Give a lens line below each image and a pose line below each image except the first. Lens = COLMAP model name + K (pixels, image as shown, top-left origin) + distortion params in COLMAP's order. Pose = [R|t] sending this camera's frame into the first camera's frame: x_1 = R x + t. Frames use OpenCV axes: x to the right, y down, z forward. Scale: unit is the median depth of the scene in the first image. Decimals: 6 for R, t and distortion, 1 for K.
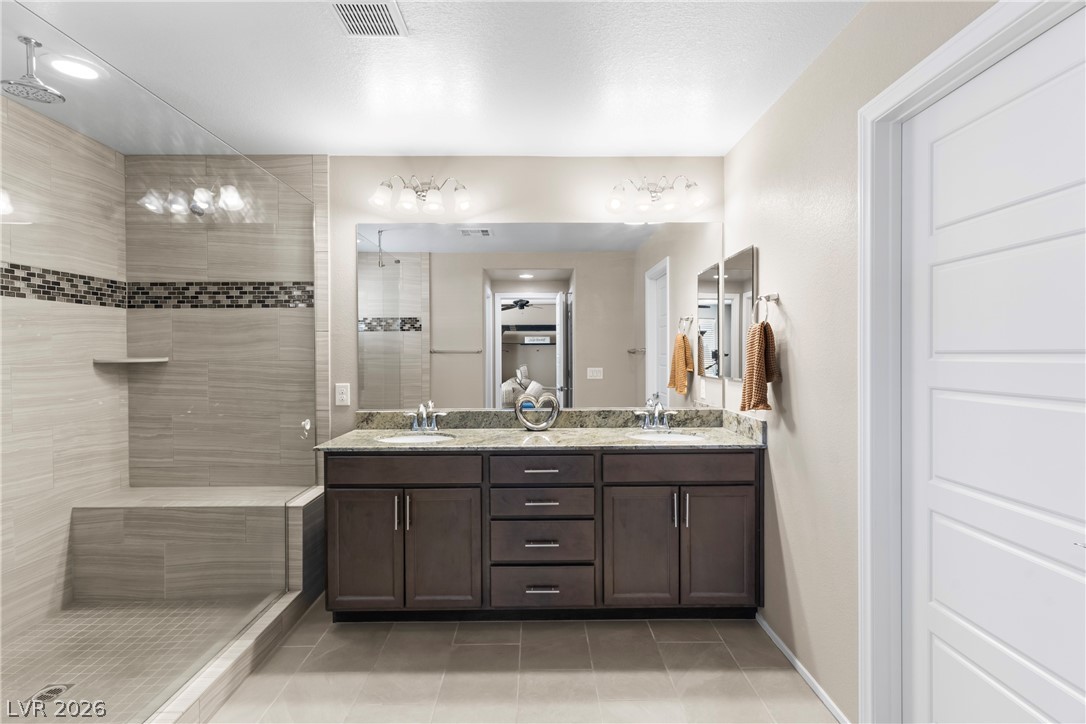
lens RADIAL K [[525.5, 0, 546.8], [0, 525.5, 359.9], [0, 0, 1]] dist [0.000054, 0.000867]
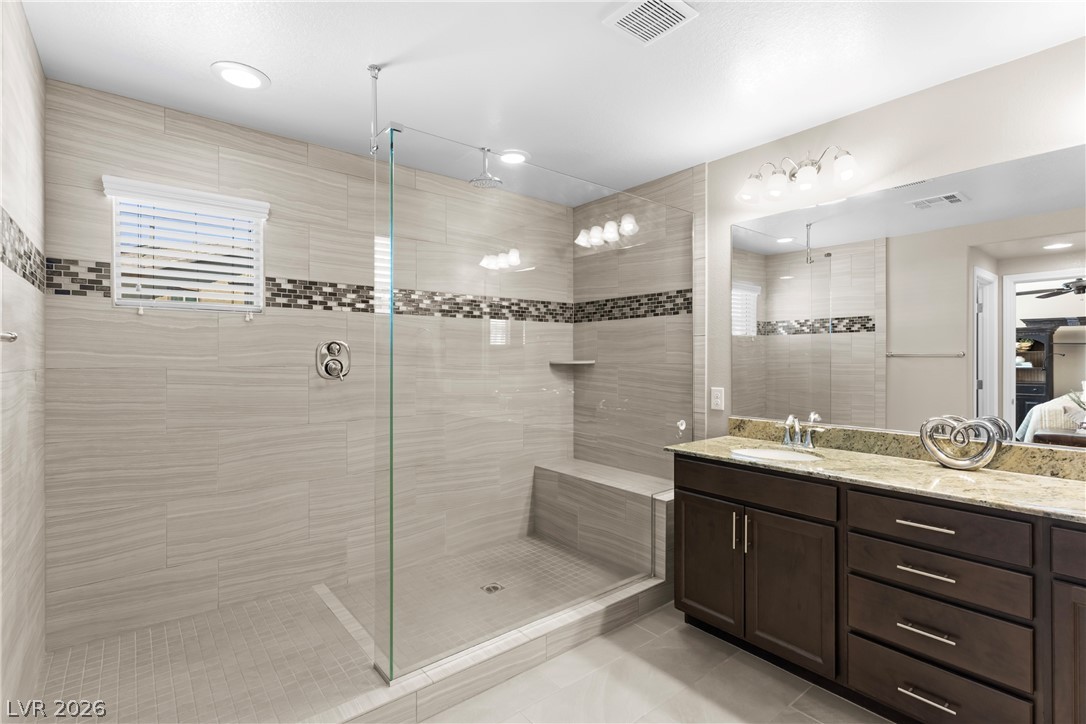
lens RADIAL K [[510.4, 0, 545.2], [0, 510.4, 359.4], [0, 0, 1]] dist [0.000872, 0.000382]
pose [[0.618613, 0.005243, -0.785678, 0.187121], [-0.012217, 0.999921, -0.002946, -0.002069], [0.785601, 0.011421, 0.618629, 0.161278]]
